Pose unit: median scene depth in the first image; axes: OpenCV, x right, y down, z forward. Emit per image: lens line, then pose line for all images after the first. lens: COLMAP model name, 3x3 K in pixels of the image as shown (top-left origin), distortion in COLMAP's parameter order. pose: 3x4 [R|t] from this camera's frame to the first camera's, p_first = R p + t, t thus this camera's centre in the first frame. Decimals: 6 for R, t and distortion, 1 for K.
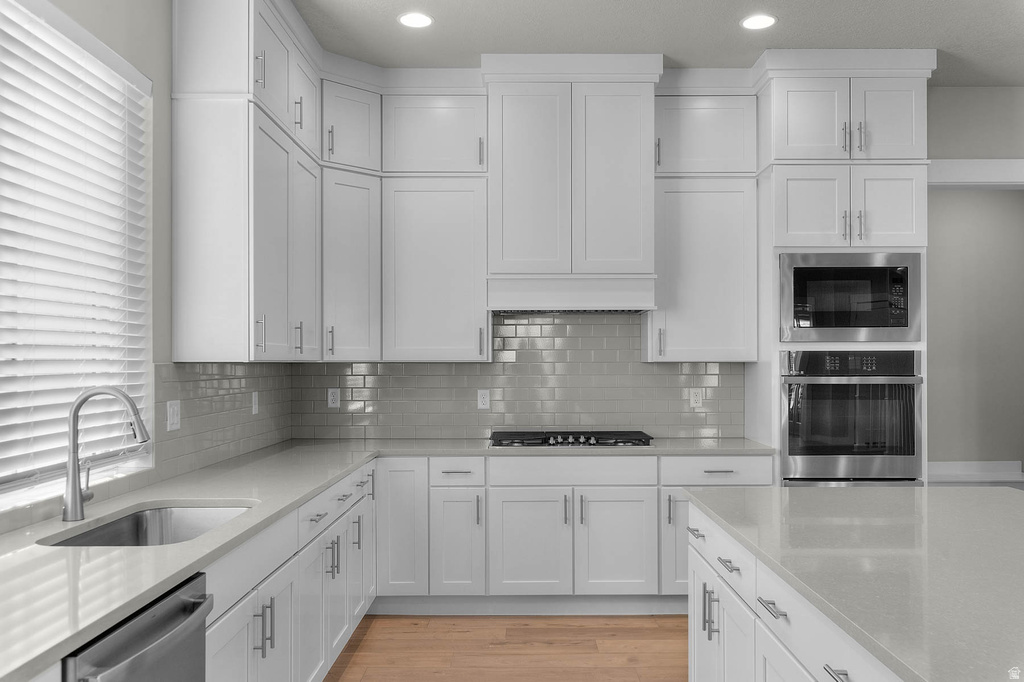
lens RADIAL K [[881.4, 0, 515.4], [0, 881.4, 362.1], [0, 0, 1]] dist [-0.012428, -0.007811]
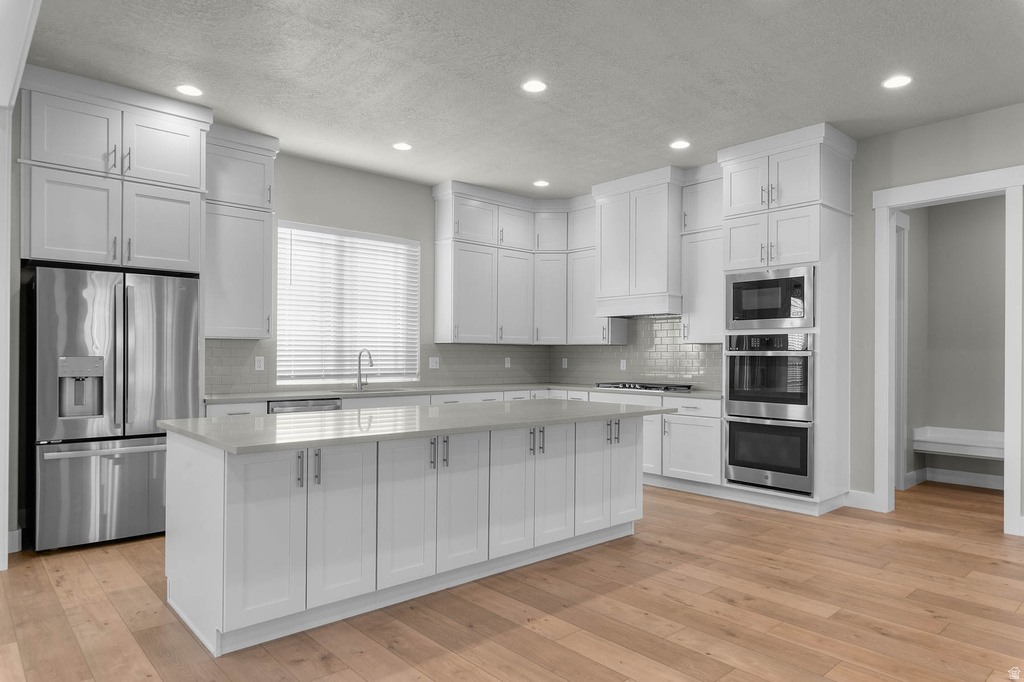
lens RADIAL K [[611.4, 0, 511.5], [0, 611.4, 354.6], [0, 0, 1]] dist [-0.026409, 0.000255]
pose [[0.670160, 0.005240, -0.742198, 0.865286], [-0.004920, 0.999984, 0.002617, 0.021330], [0.742200, 0.001898, 0.670176, -0.037690]]
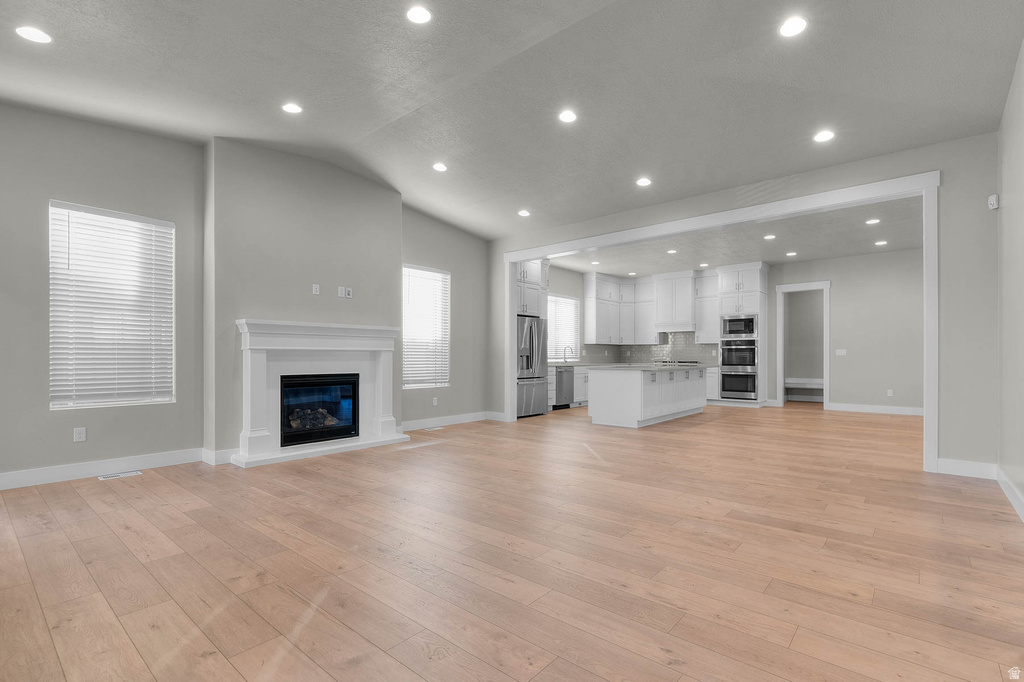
lens RADIAL K [[486.6, 0, 510.8], [0, 486.6, 355.0], [0, 0, 1]] dist [-0.000608, -0.000244]
pose [[0.756368, -0.004528, -0.654131, 1.042552], [0.000694, 0.999981, -0.006120, 0.069414], [0.654146, 0.004175, 0.756357, -1.341324]]
